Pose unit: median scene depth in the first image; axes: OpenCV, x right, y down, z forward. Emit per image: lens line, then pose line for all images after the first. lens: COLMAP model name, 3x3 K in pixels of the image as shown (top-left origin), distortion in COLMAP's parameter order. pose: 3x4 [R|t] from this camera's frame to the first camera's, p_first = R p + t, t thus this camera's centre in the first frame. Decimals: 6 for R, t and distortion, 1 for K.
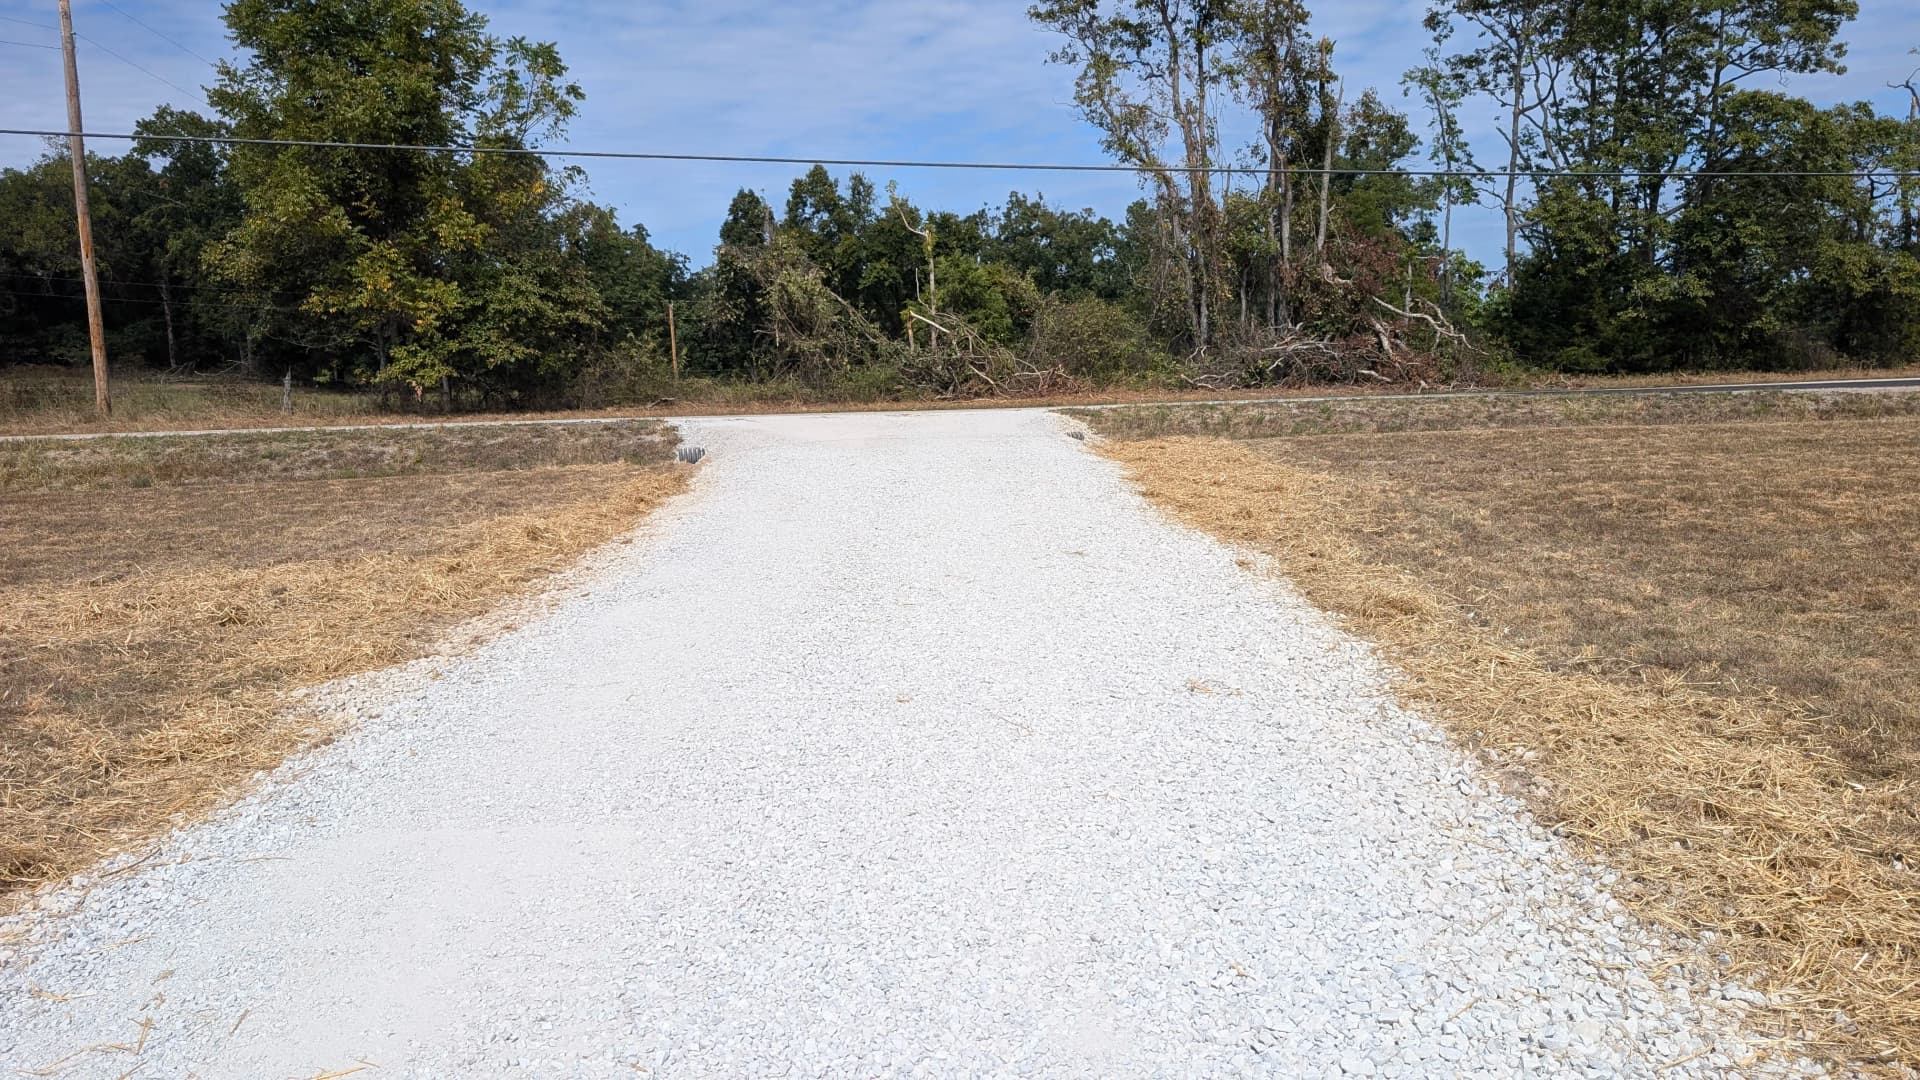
lens RADIAL K [[1405.6, 0, 975.6], [0, 1405.6, 565.4], [0, 0, 1]] dist [0.019532, -0.028911]
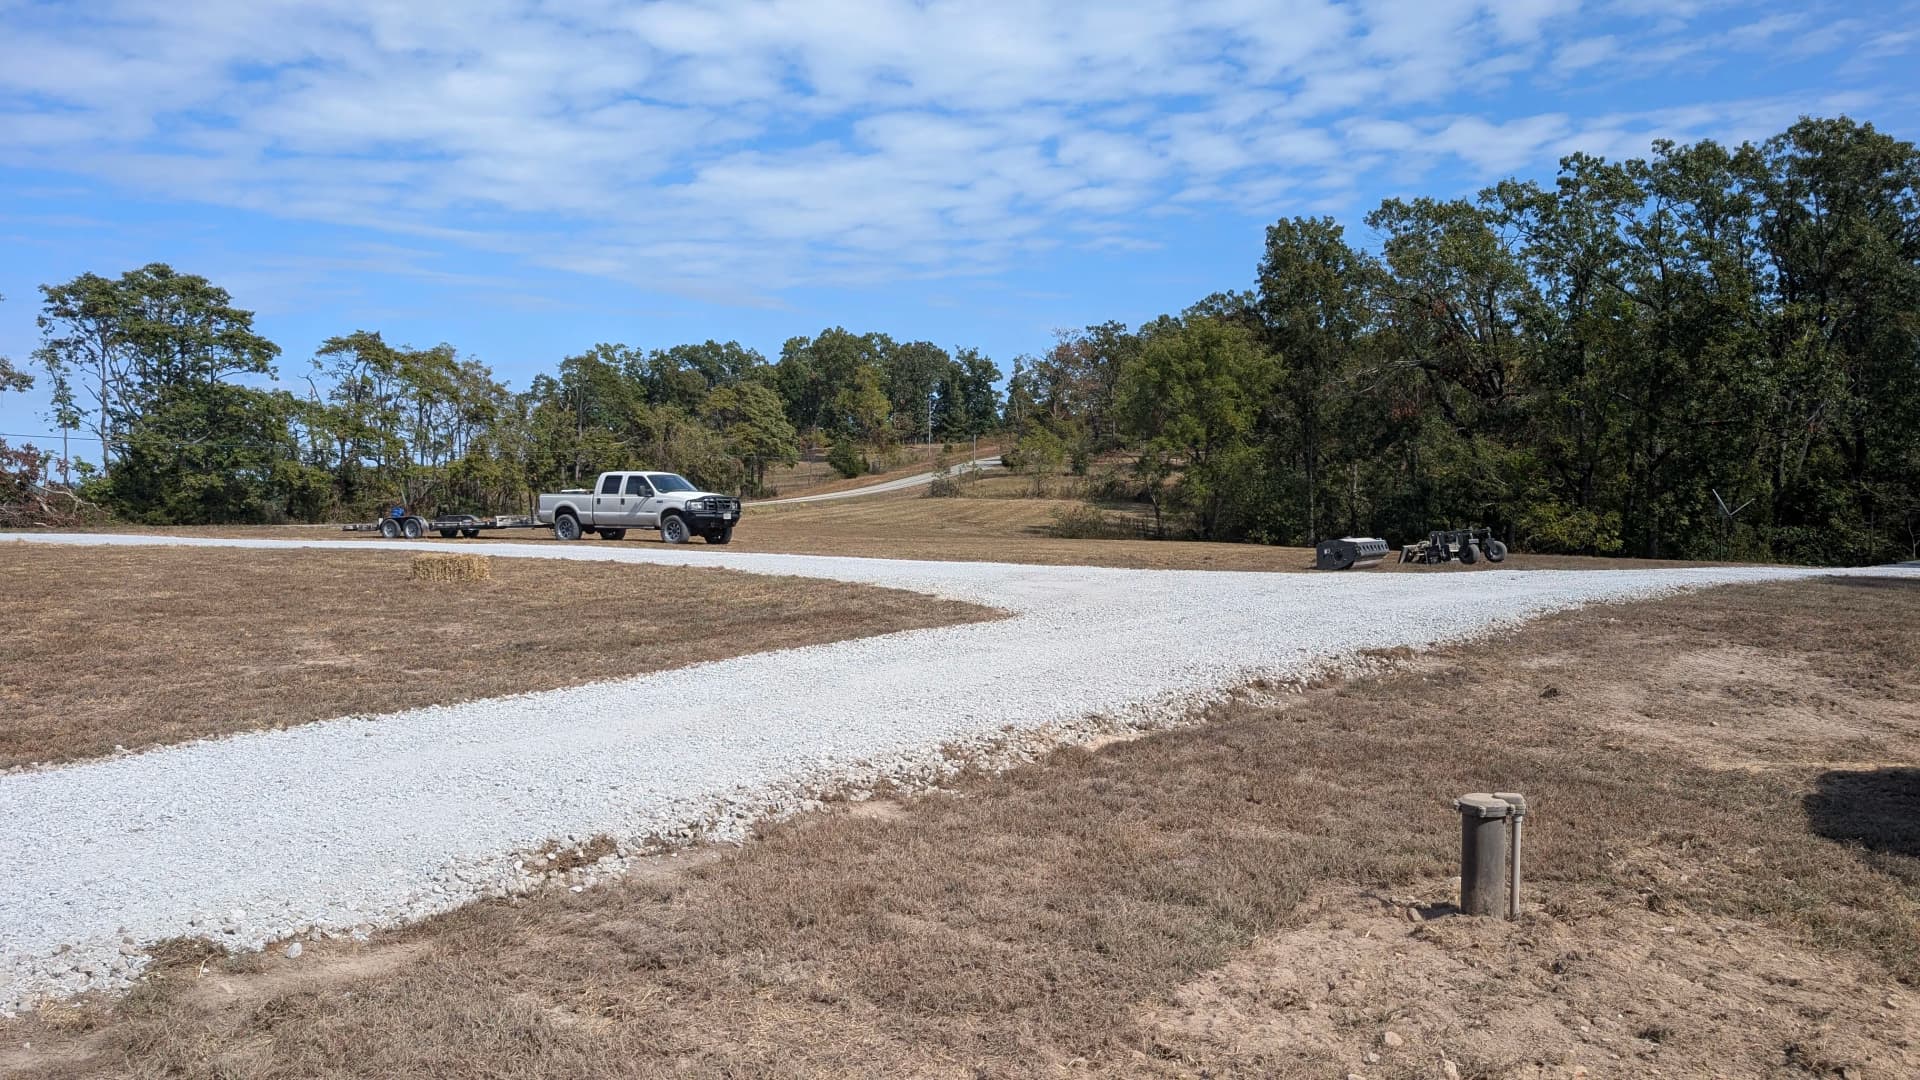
lens RADIAL K [[1350.7, 0, 956.7], [0, 1350.7, 558.8], [0, 0, 1]] dist [0.001859, -0.004040]
pose [[0.530266, -0.021717, 0.847553, -0.522303], [0.131685, 0.989650, -0.057030, 0.147030], [-0.837543, 0.141851, 0.527637, -0.812082]]
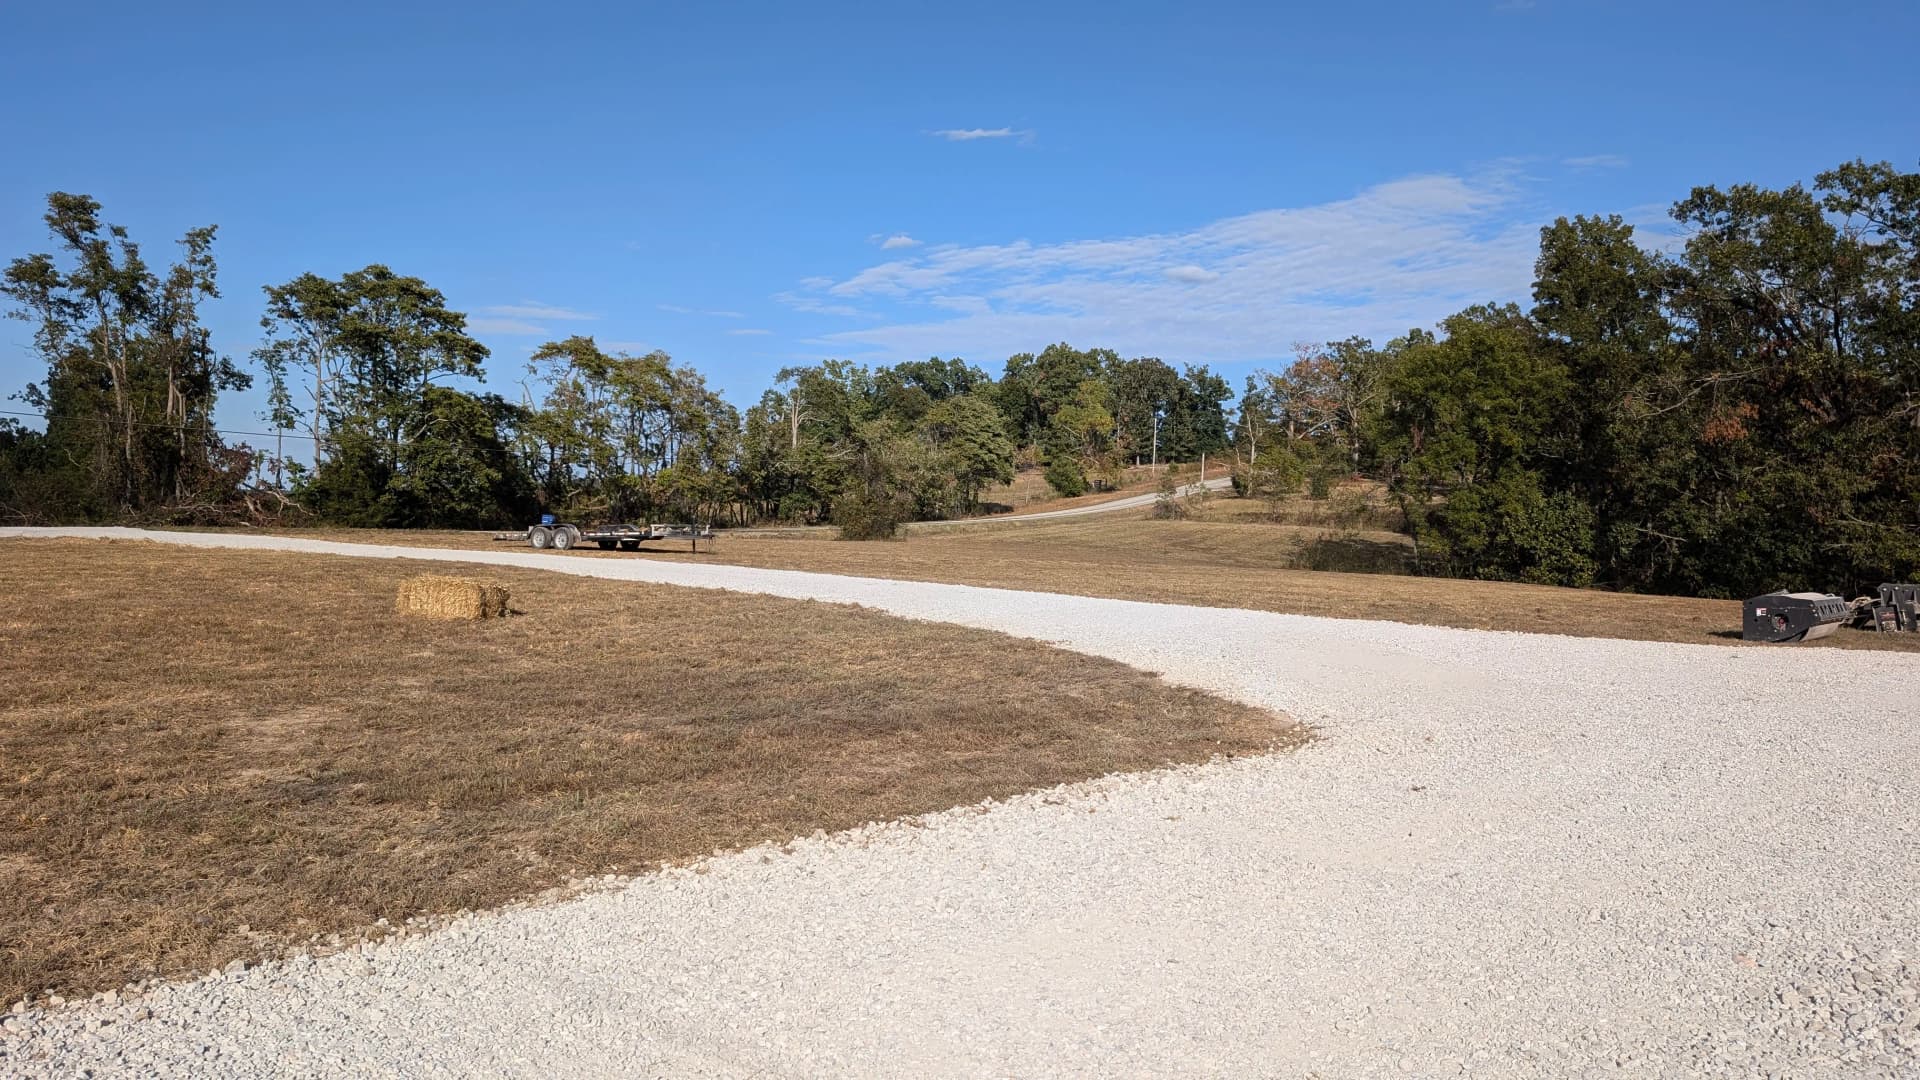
lens RADIAL K [[1350.7, 0, 955.4], [0, 1350.7, 532.2], [0, 0, 1]] dist [0.001859, -0.004040]
pose [[0.661885, 0.024227, 0.749214, -0.374663], [0.088356, 0.989989, -0.110070, 0.130447], [-0.744380, 0.139052, 0.653118, -0.717029]]
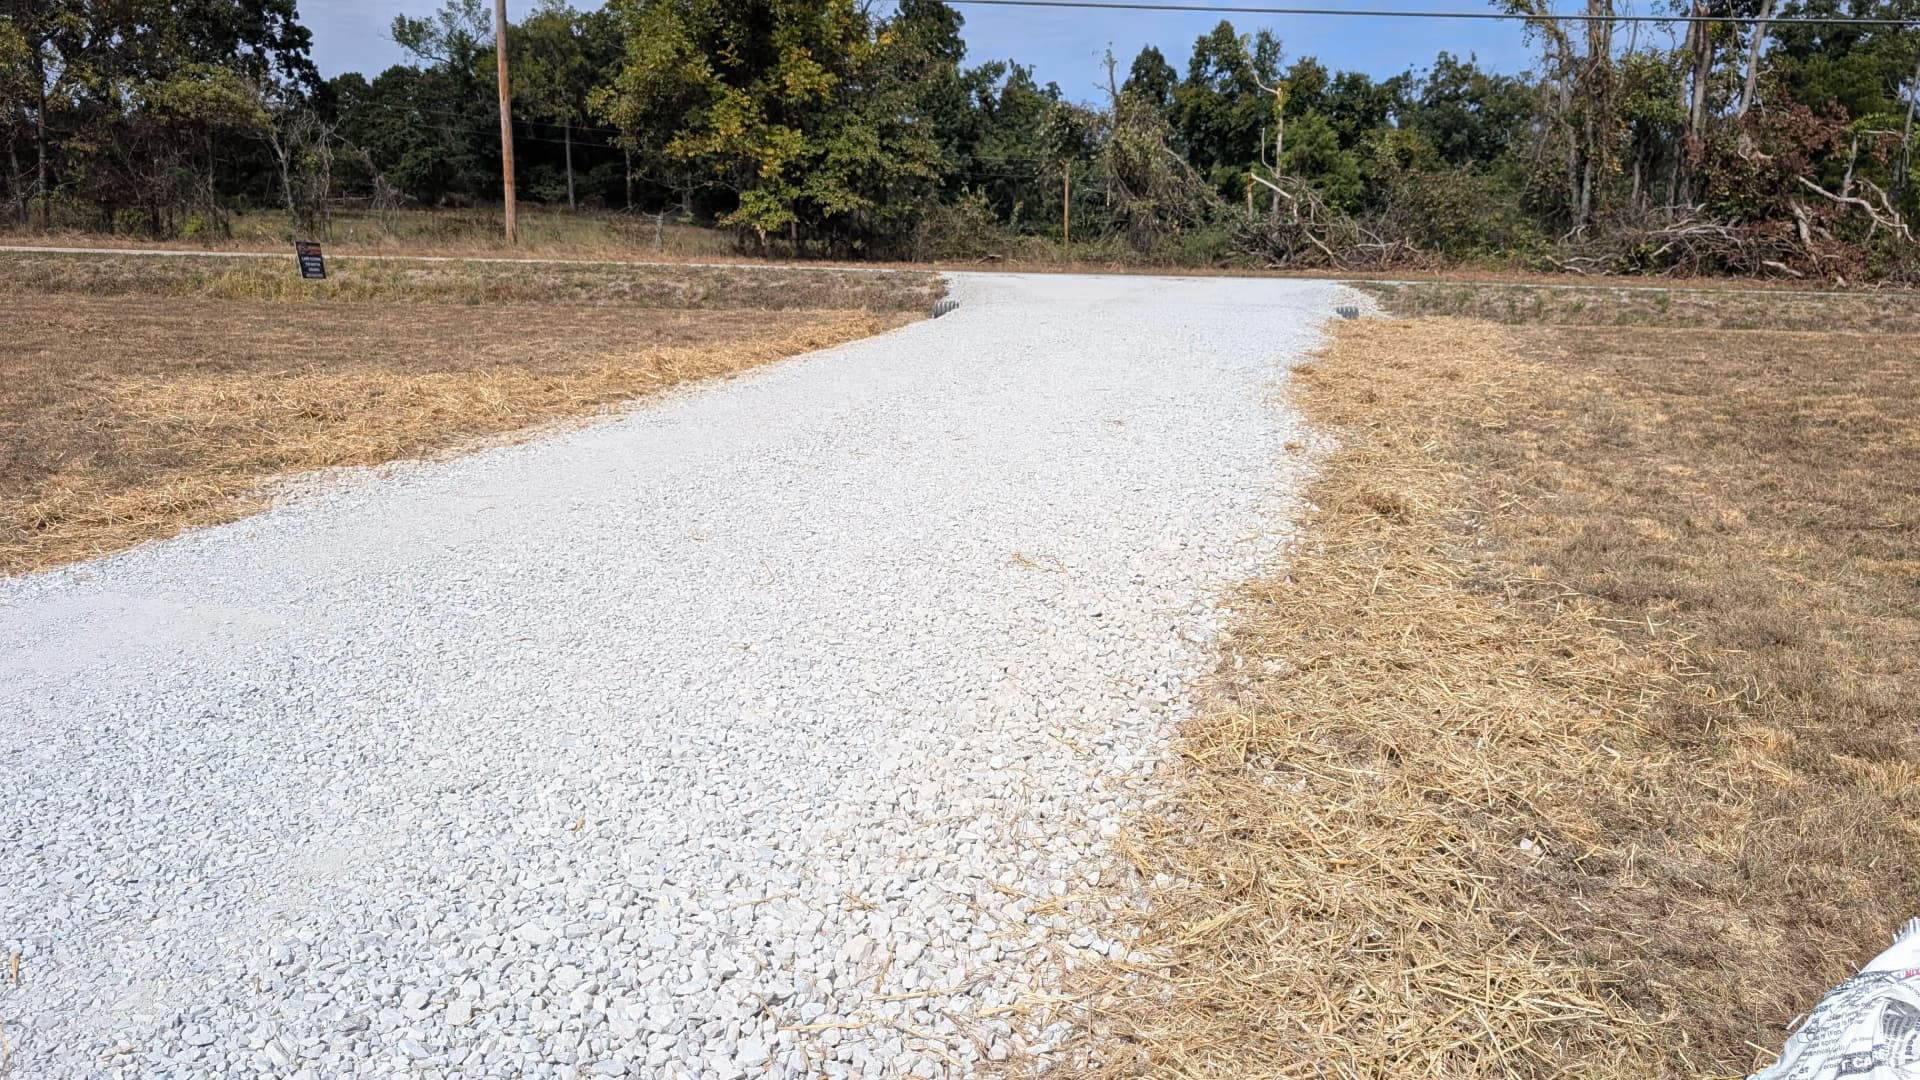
lens RADIAL K [[1405.6, 0, 974.1], [0, 1405.6, 548.1], [0, 0, 1]] dist [0.019532, -0.028911]
pose [[0.956960, 0.106000, -0.270169, 0.056061], [-0.084191, 0.992276, 0.091106, -0.000394], [0.277739, -0.064439, 0.958493, 0.014955]]
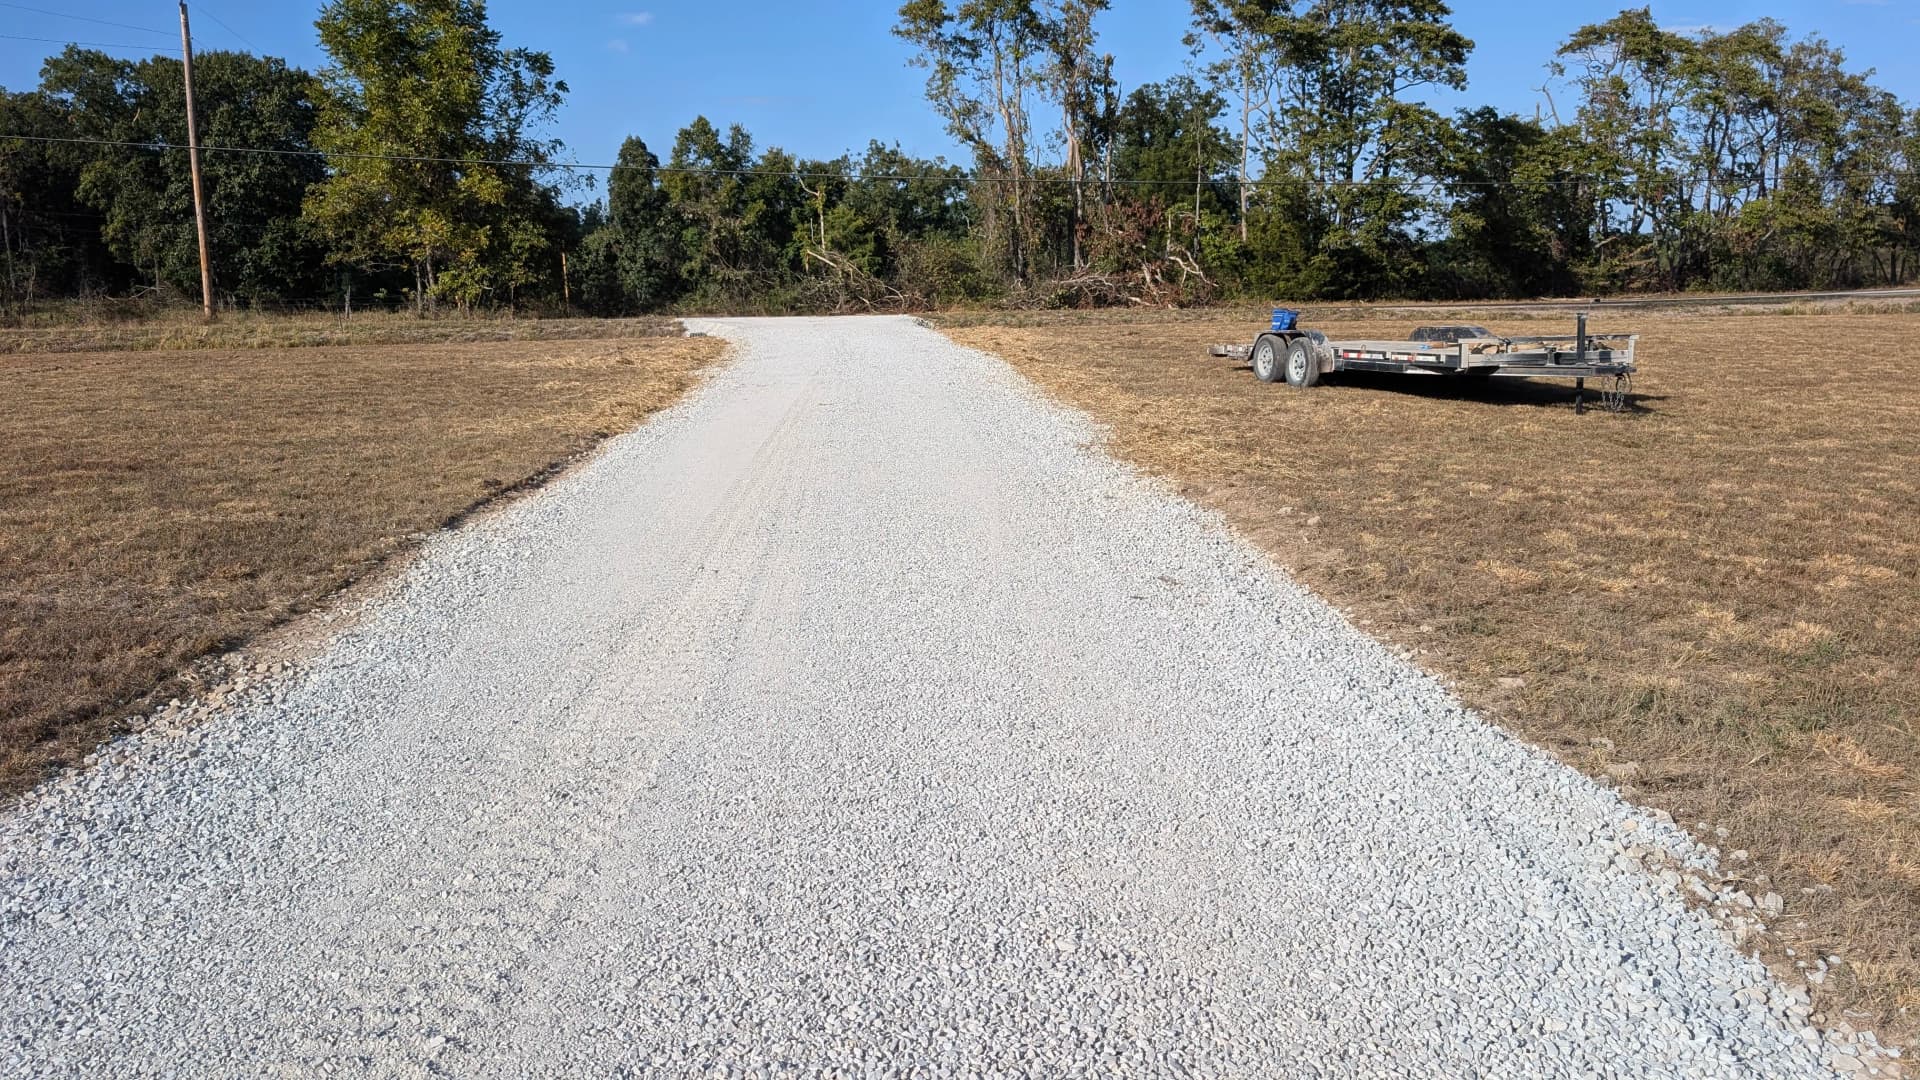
lens RADIAL K [[1405.6, 0, 959.9], [0, 1405.6, 531.0], [0, 0, 1]] dist [0.019532, -0.028911]
pose [[0.995952, -0.006072, 0.089679, -0.022259], [0.004248, 0.999781, 0.020514, 0.063750], [-0.089784, -0.020050, 0.995759, -0.373951]]
